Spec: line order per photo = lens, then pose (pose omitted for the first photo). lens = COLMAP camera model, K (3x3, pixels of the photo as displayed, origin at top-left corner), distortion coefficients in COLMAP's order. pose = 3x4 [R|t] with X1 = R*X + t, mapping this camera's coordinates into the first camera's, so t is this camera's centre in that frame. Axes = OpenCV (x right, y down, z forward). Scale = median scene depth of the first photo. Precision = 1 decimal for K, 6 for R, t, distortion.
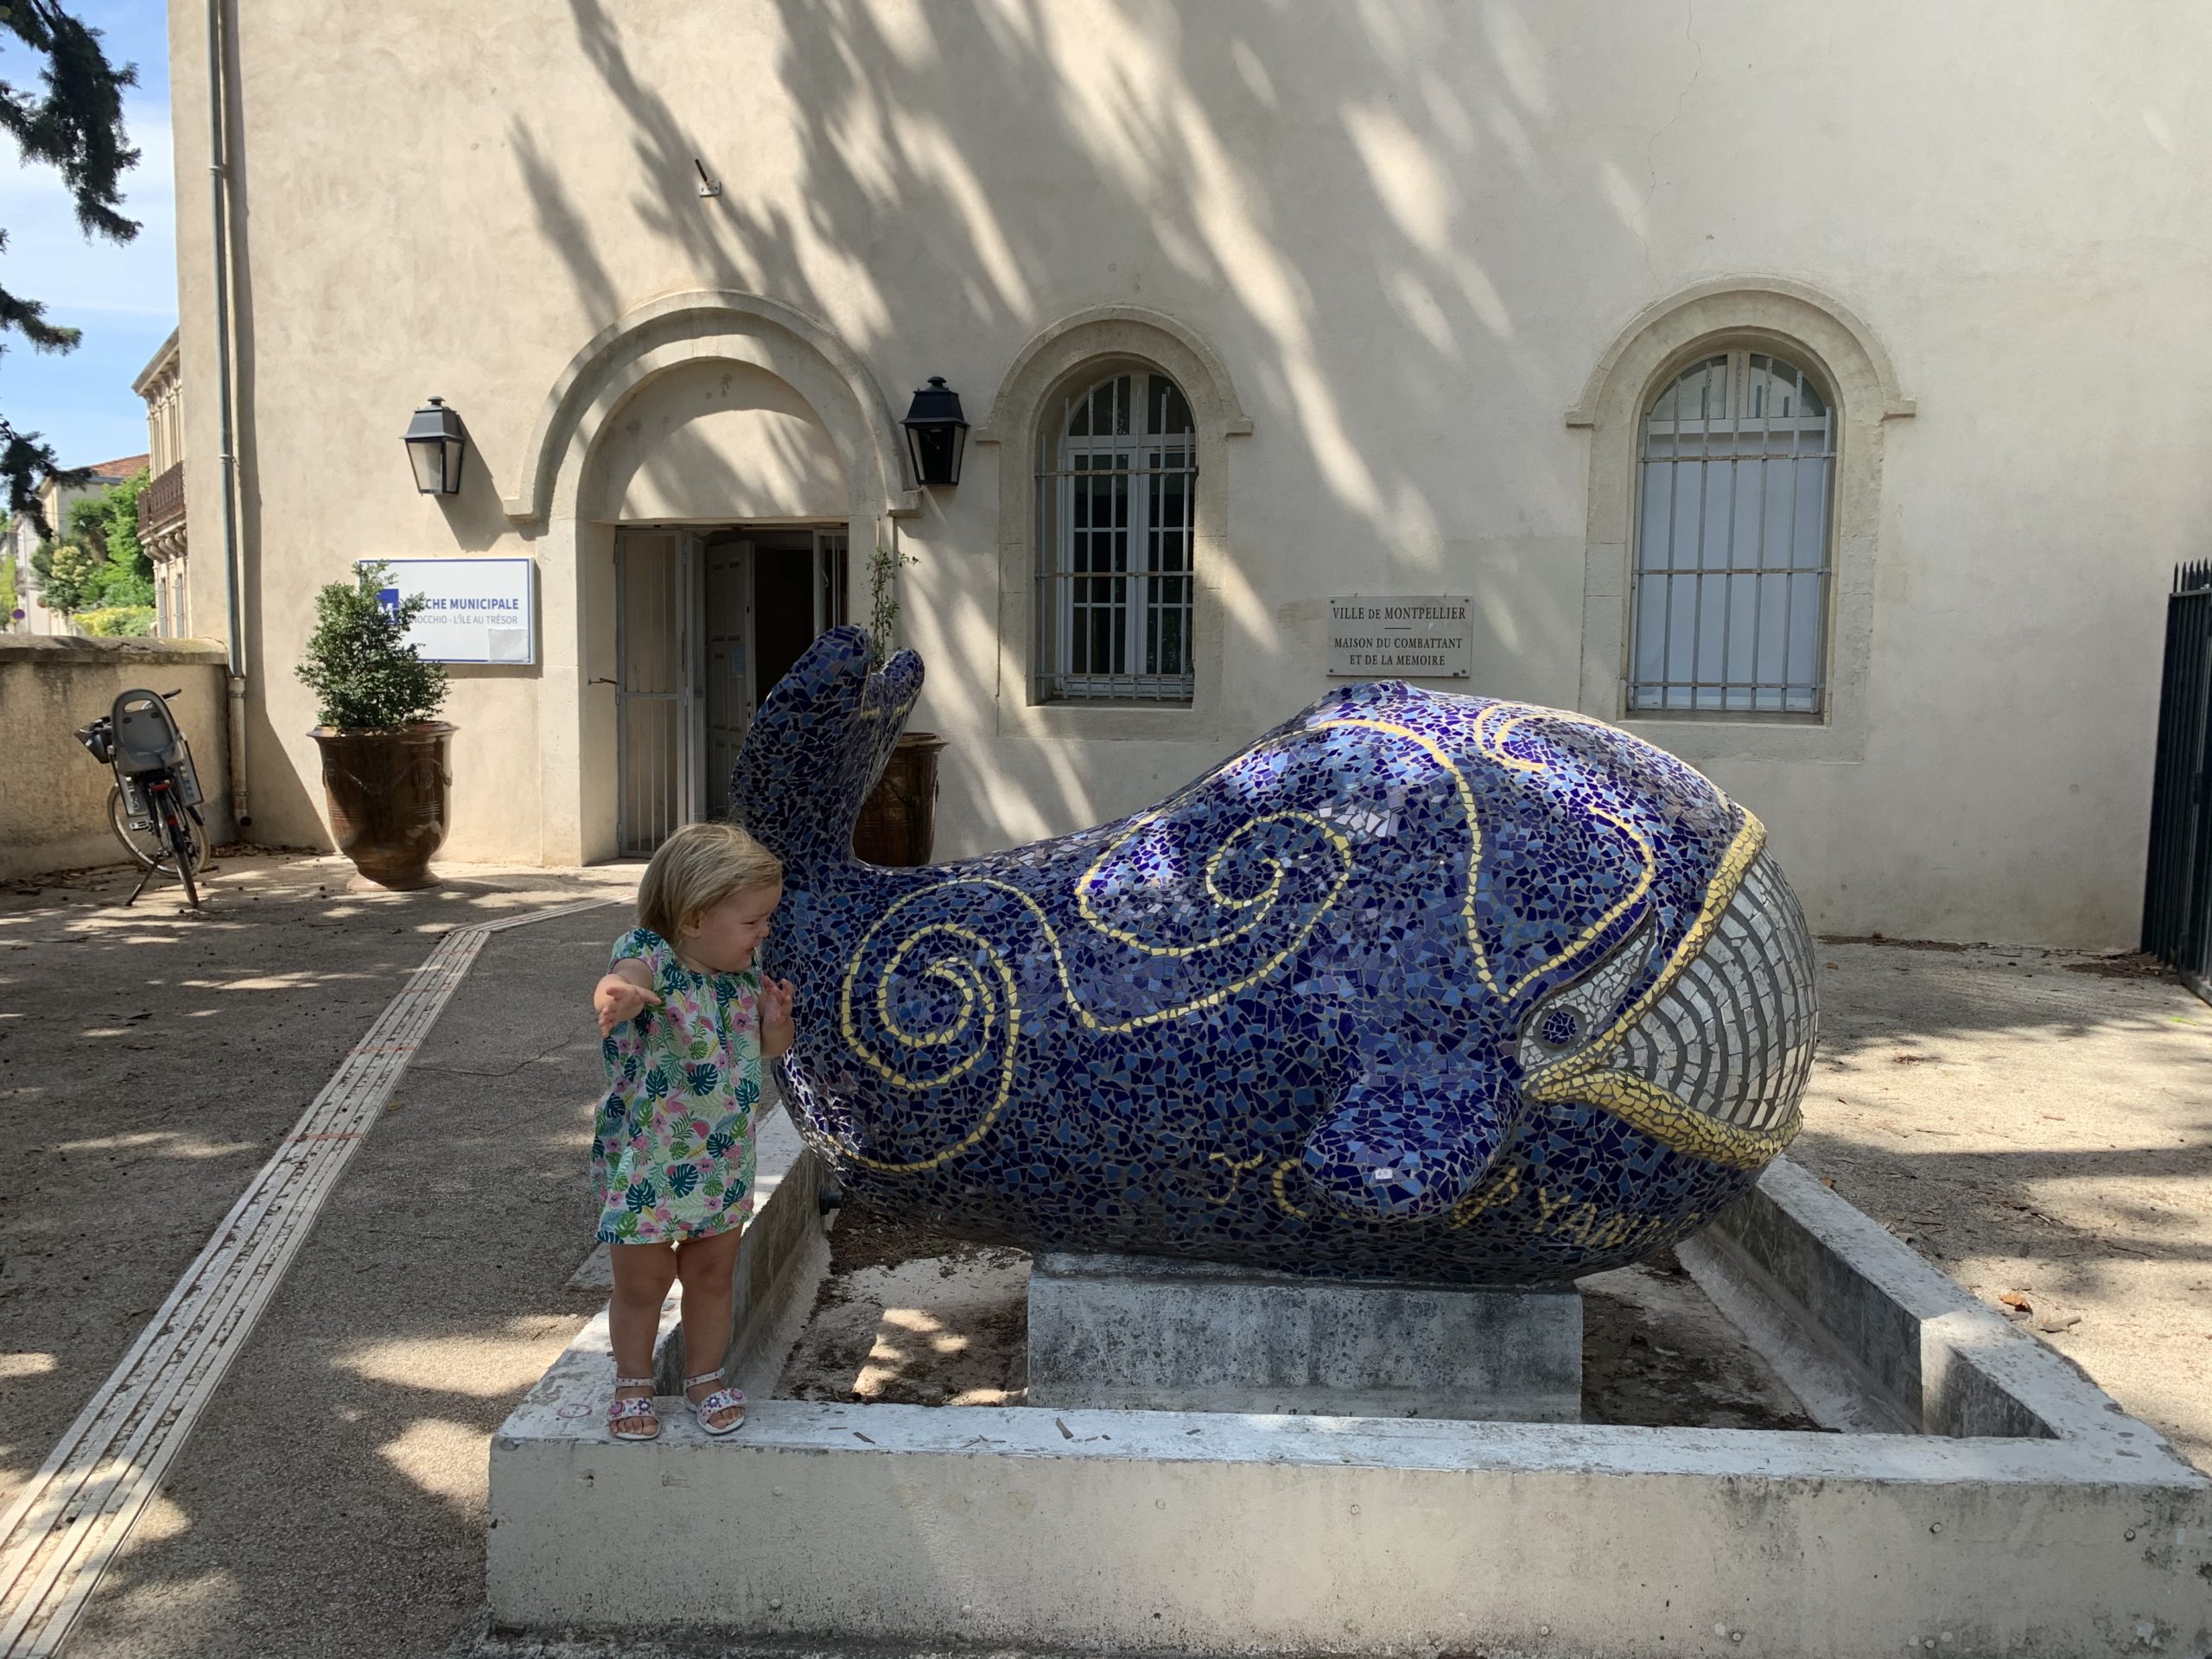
lens RADIAL K [[1722.0, 0, 1097.6], [0, 1722.0, 793.2], [0, 0, 1]] dist [0.050659, -0.050867]
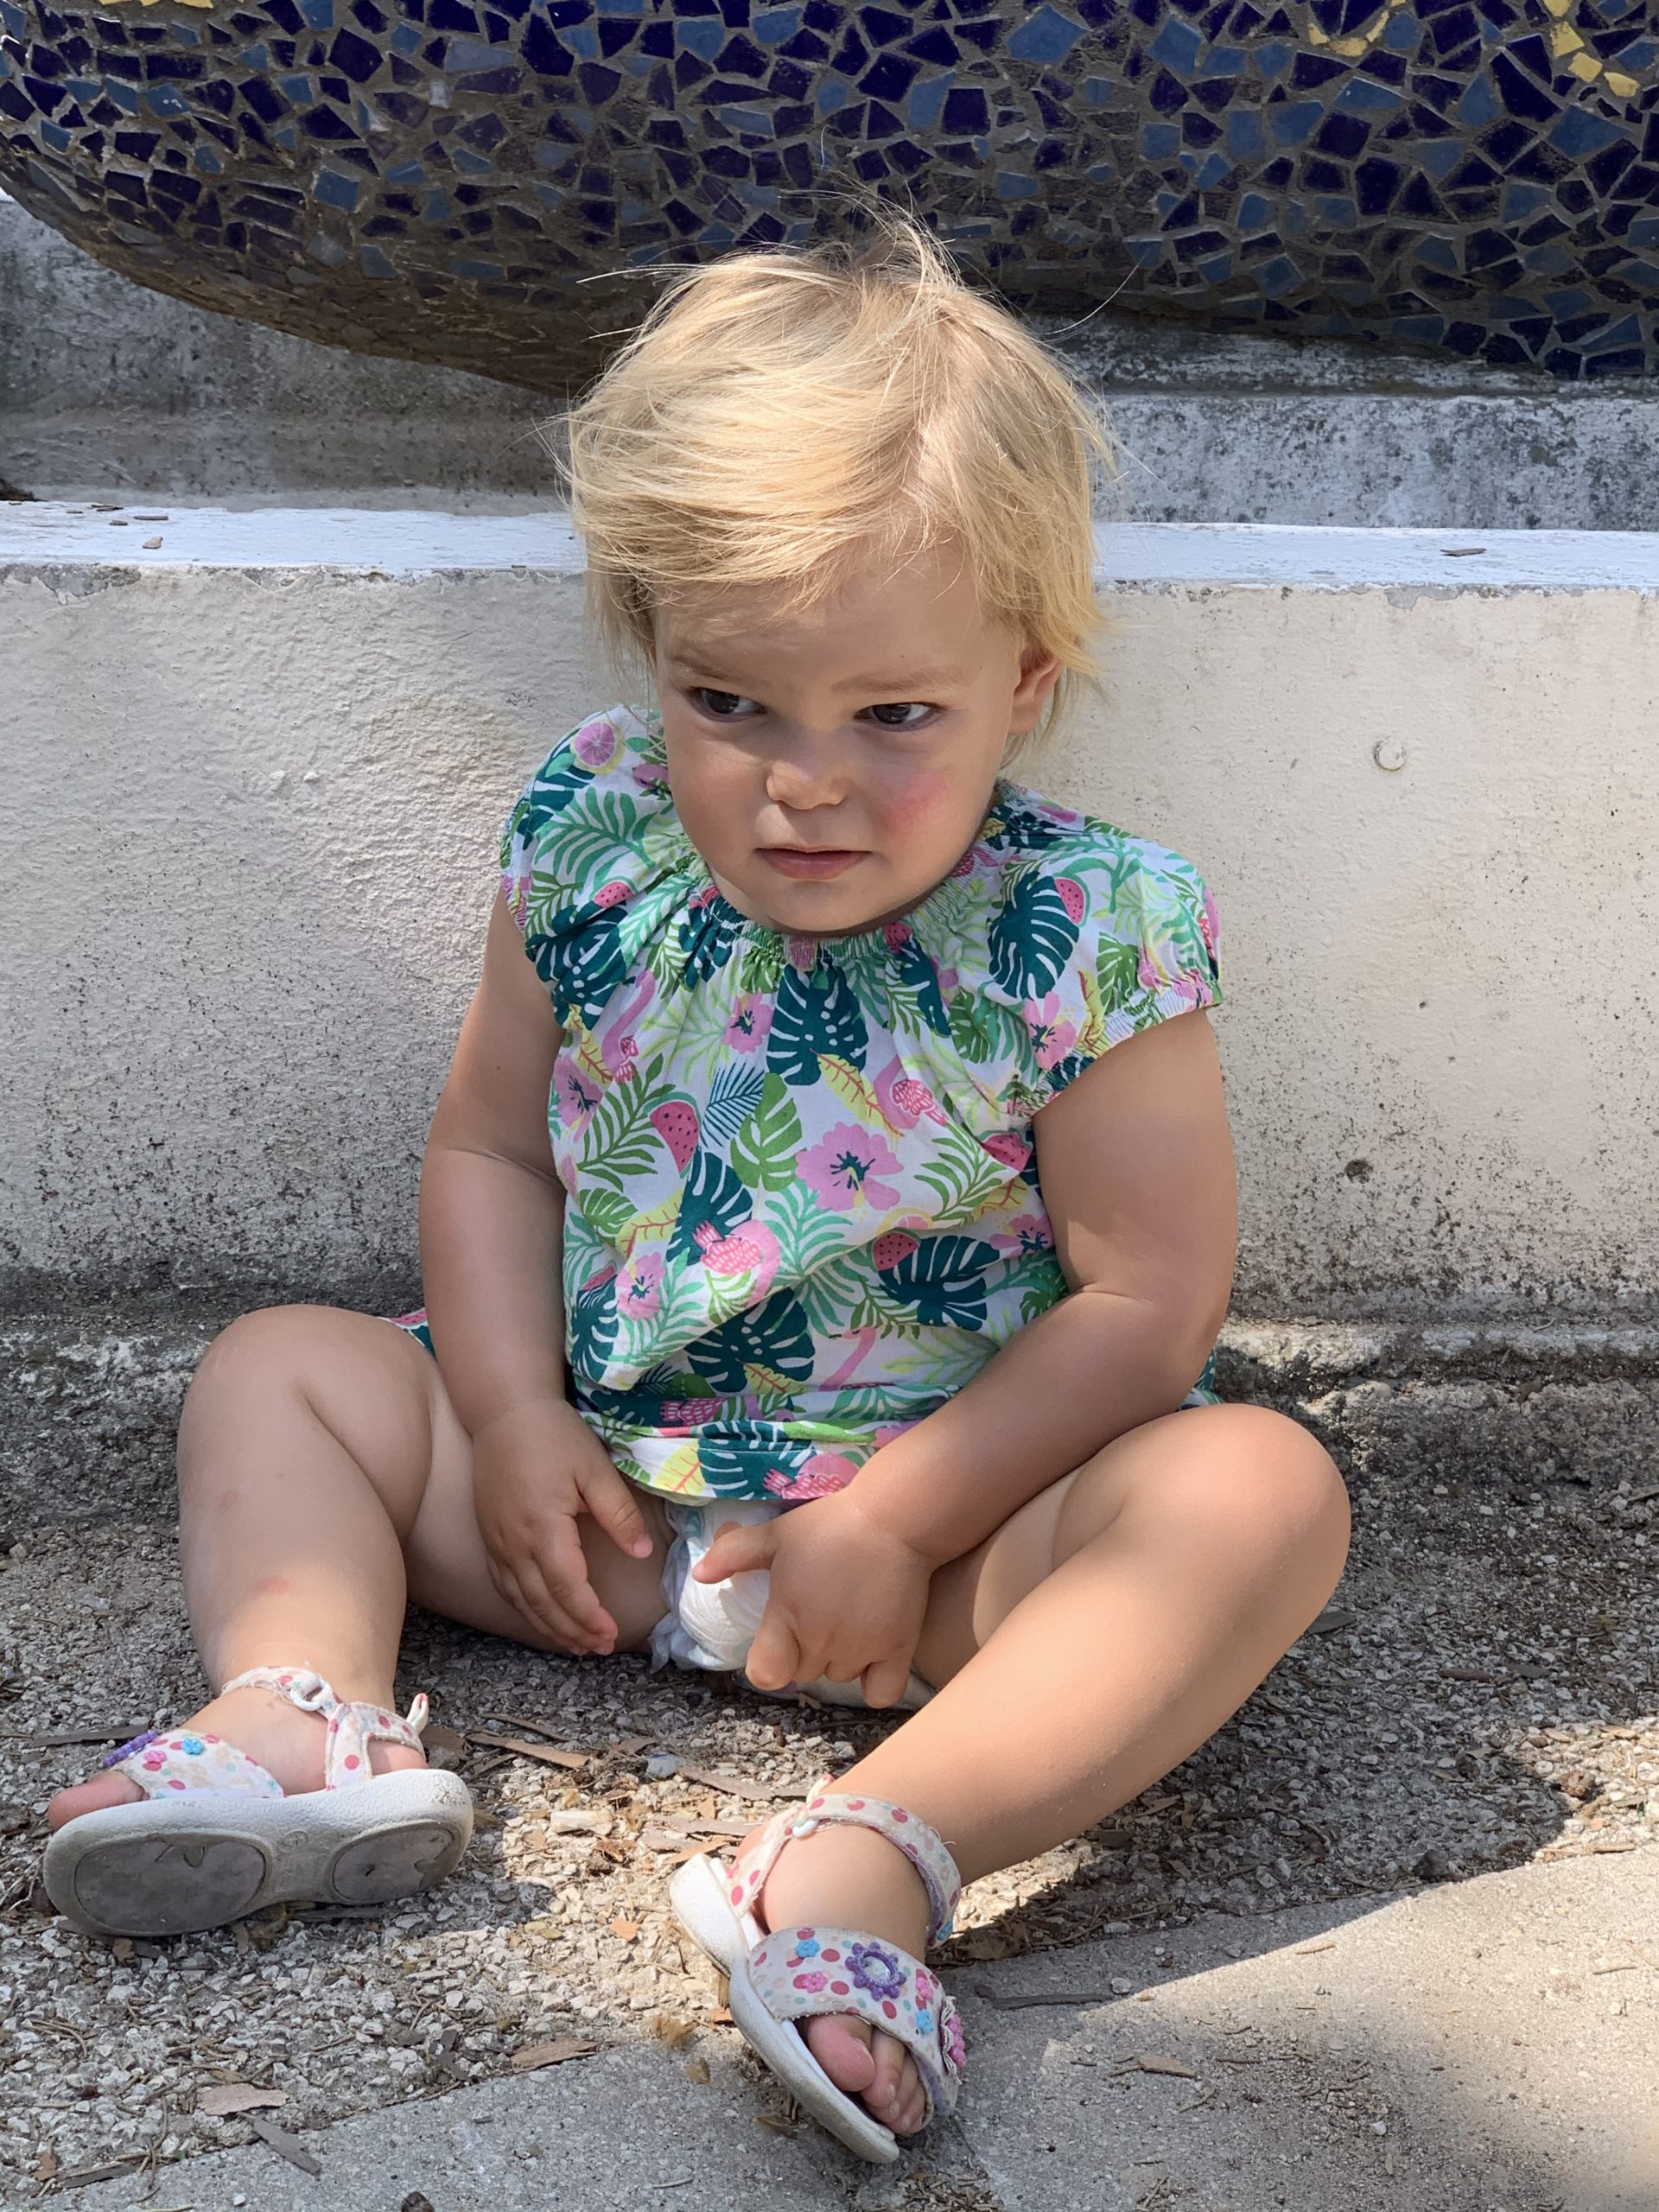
lens RADIAL K [[3961.7, 0, 831.4], [0, 3961.7, 1106.4], [0, 0, 1]] dist [0.002412, 0.000000]
pose [[0.991175, -0.027973, 0.129574, -0.105754], [0.000195, 0.977789, 0.209594, 0.268372], [-0.132559, -0.207719, 0.969165, 0.325183]]
